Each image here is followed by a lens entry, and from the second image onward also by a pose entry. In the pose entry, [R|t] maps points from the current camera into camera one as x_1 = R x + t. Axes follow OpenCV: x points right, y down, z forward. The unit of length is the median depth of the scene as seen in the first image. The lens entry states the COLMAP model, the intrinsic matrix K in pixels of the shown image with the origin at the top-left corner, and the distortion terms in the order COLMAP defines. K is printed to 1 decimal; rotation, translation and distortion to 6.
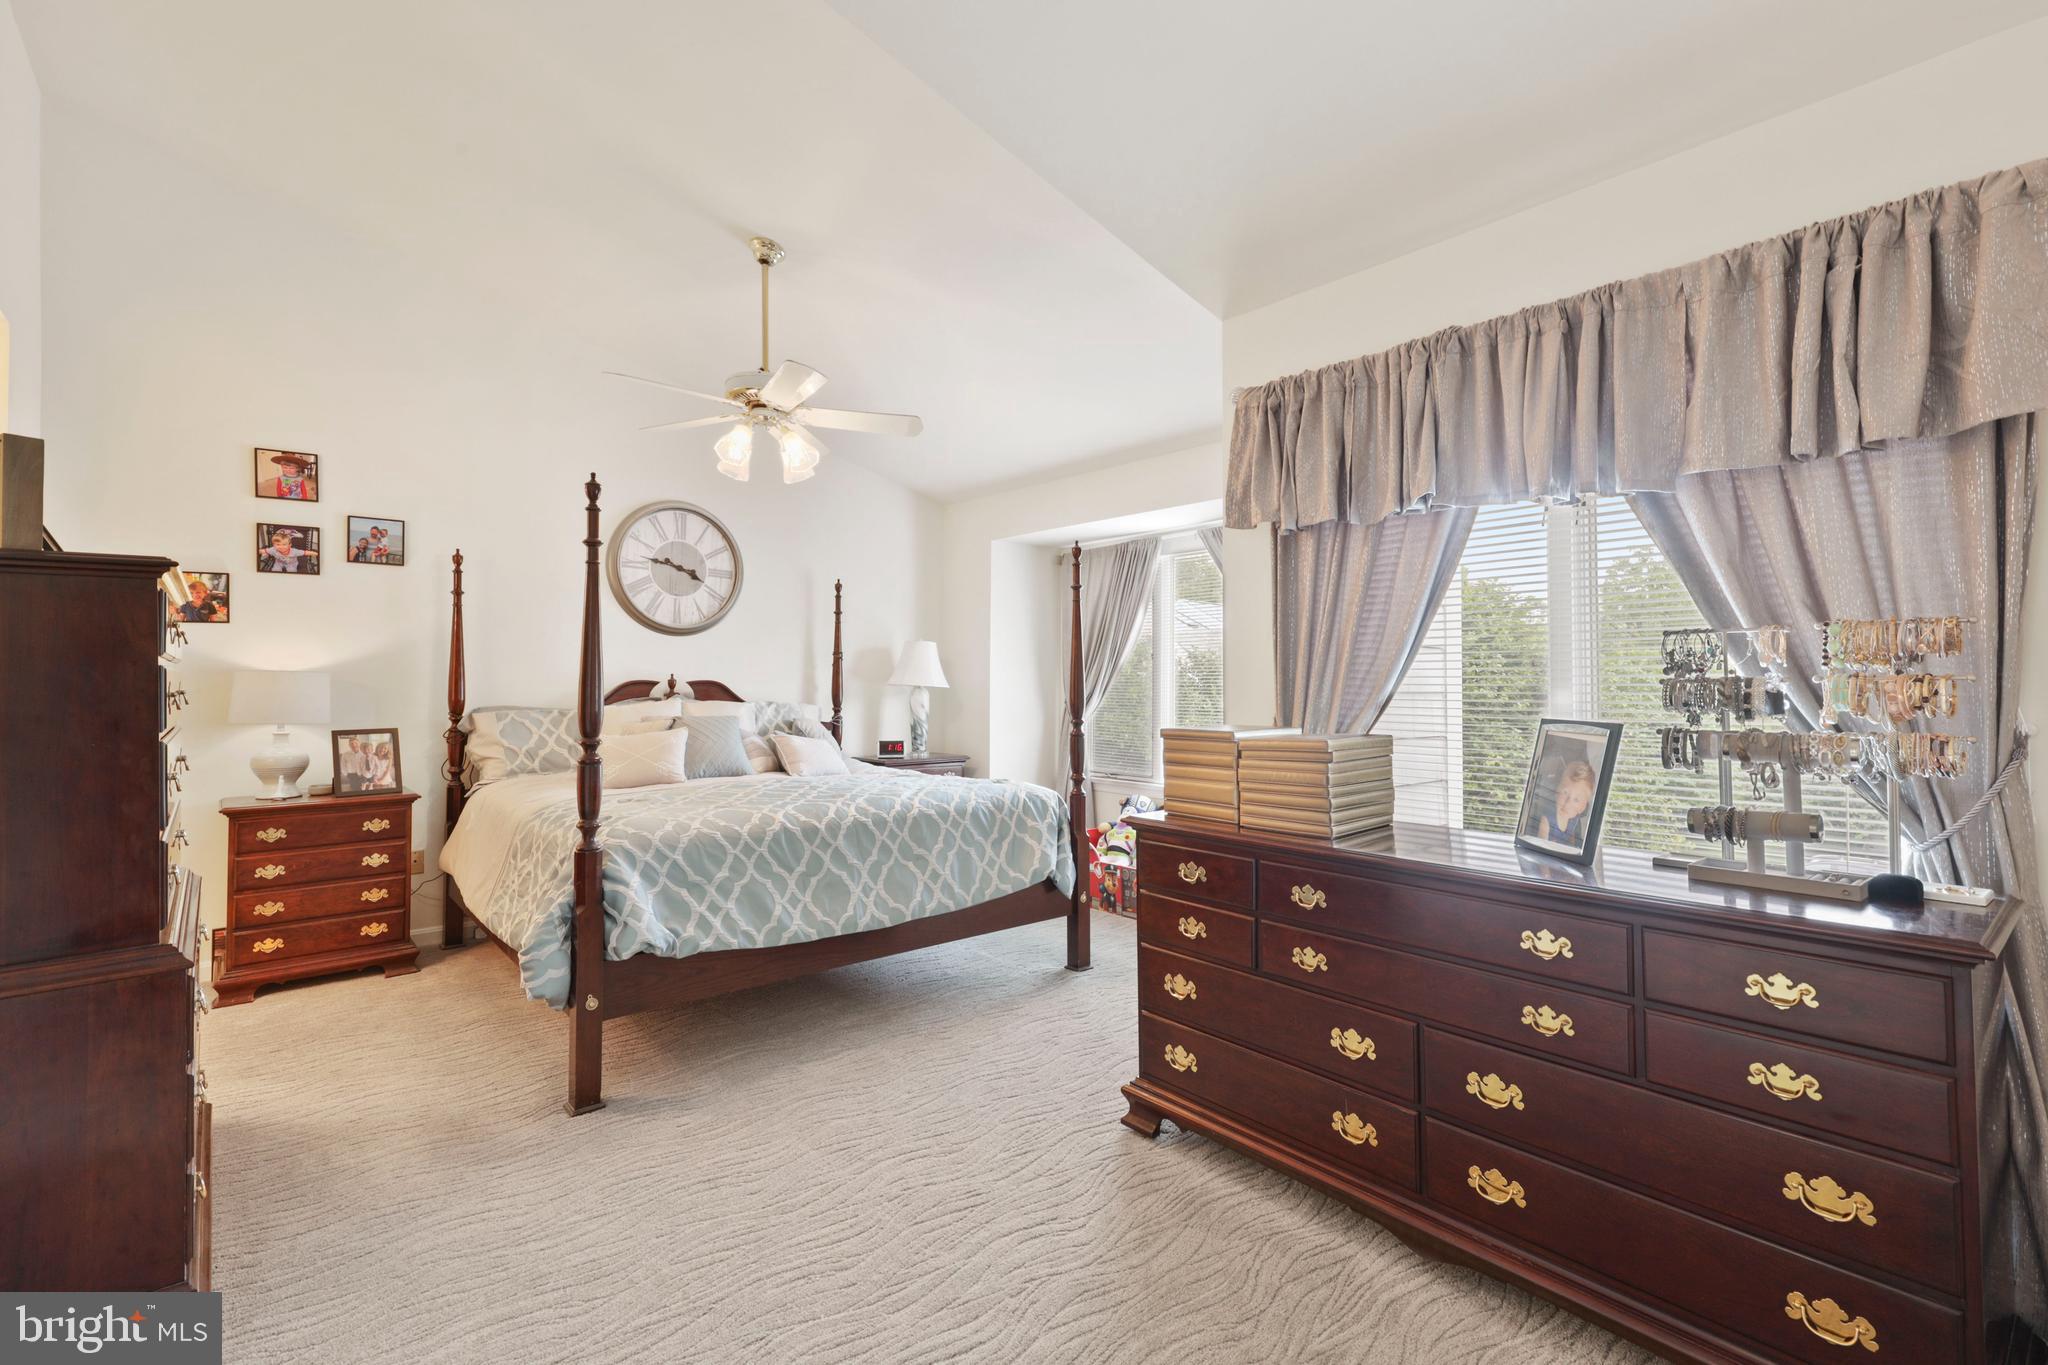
lens RADIAL K [[933.4, 0, 1024.2], [0, 933.4, 671.2], [0, 0, 1]] dist [0.022392, -0.003419]
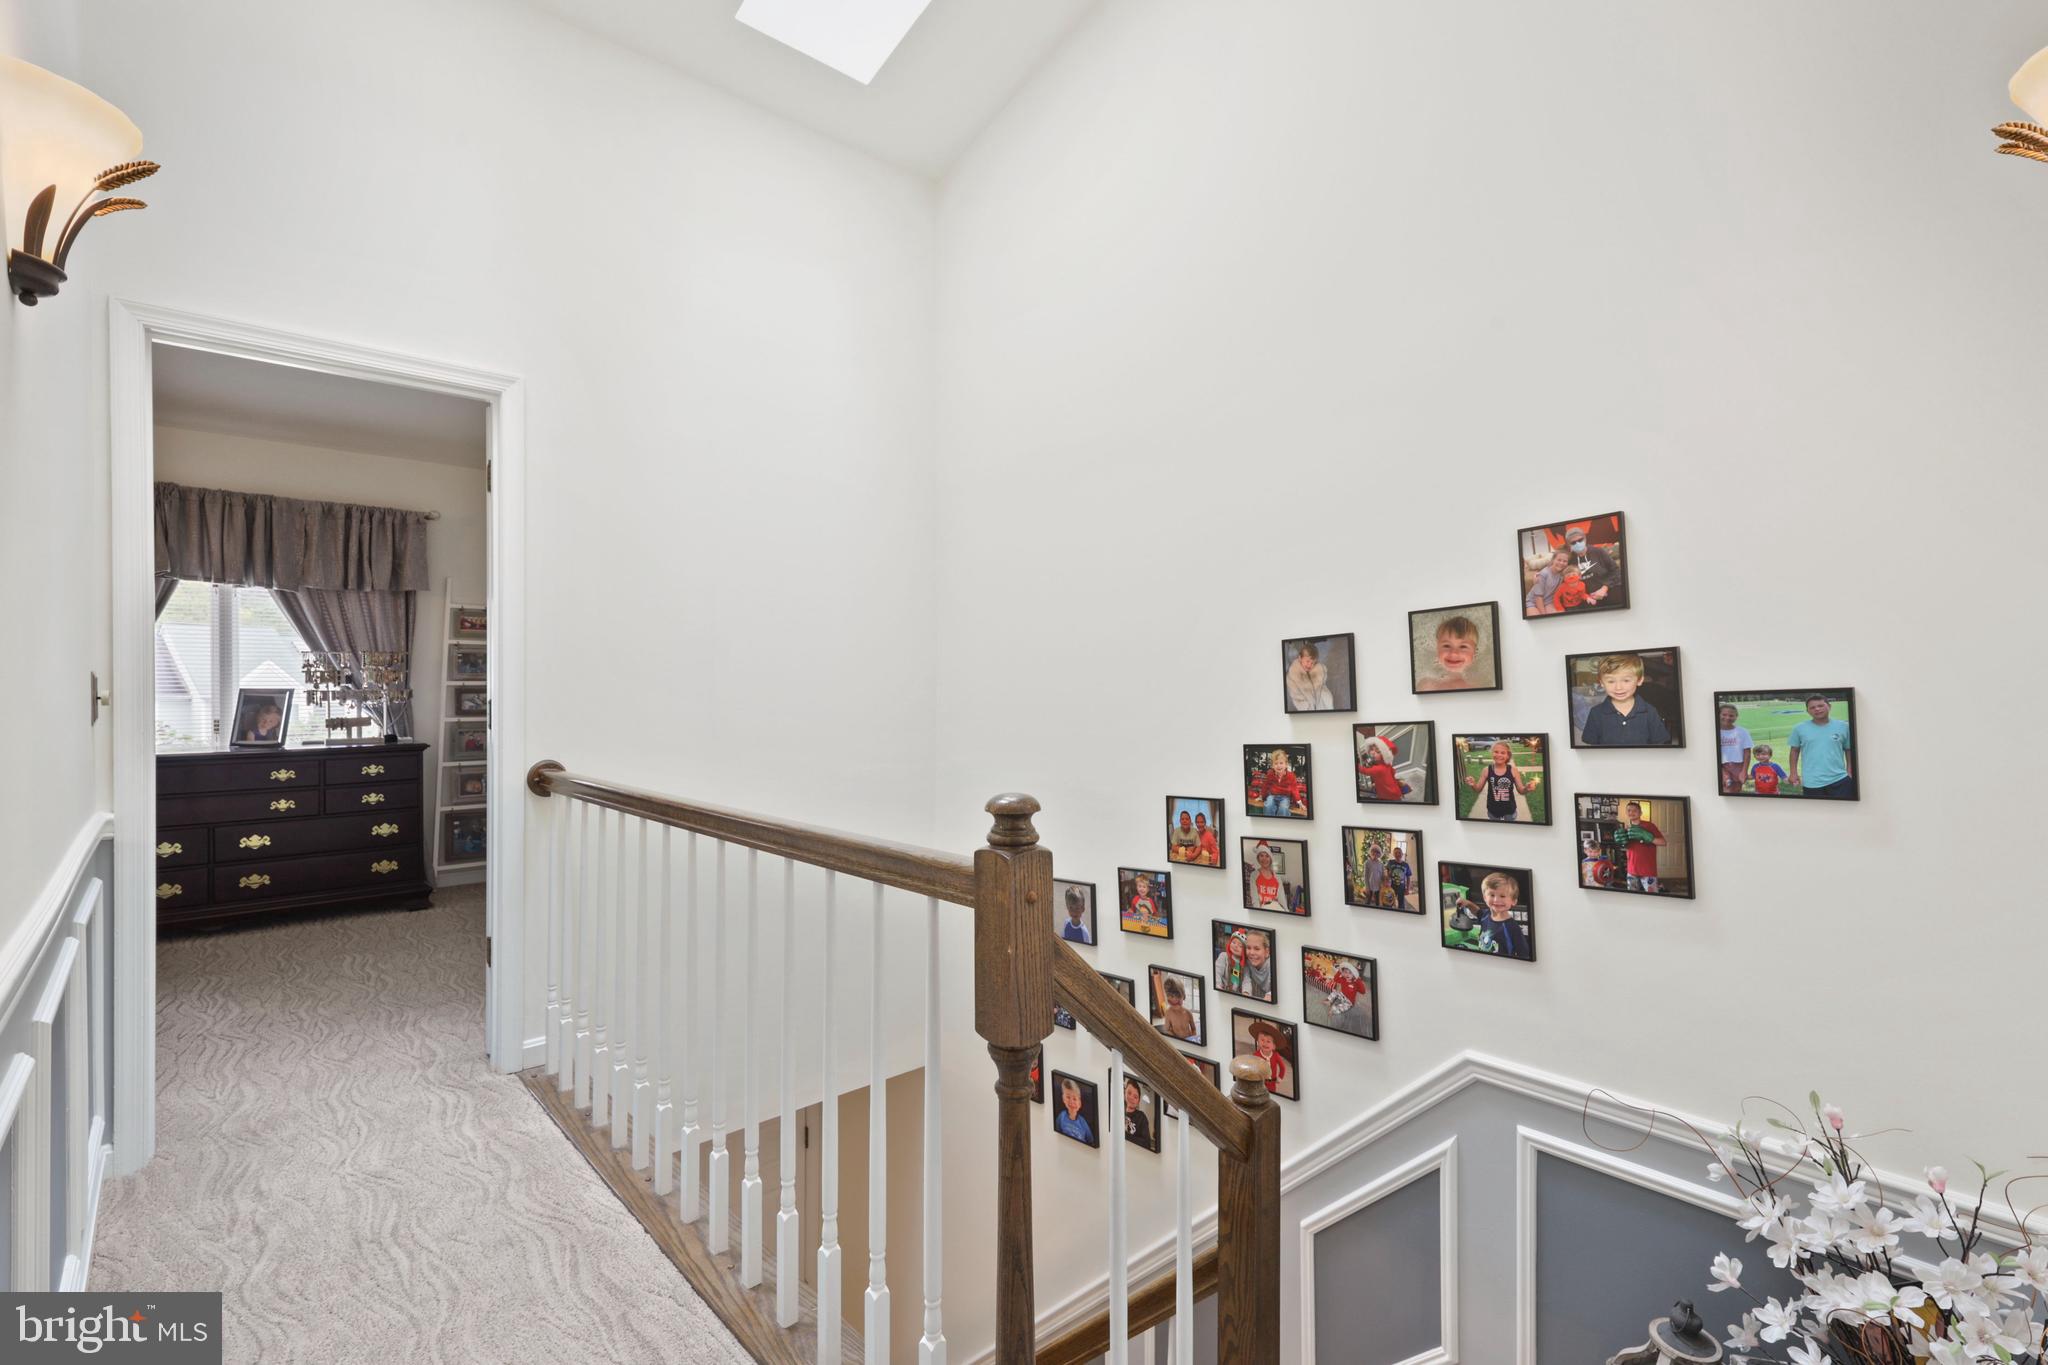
lens RADIAL K [[933.4, 0, 1023.3], [0, 933.4, 670.2], [0, 0, 1]] dist [0.022392, -0.003419]
pose [[-0.002155, 0.013701, 0.999904, -1.927657], [-0.016384, 0.999771, -0.013735, 0.010860], [-0.999863, -0.016412, -0.001930, -0.945531]]
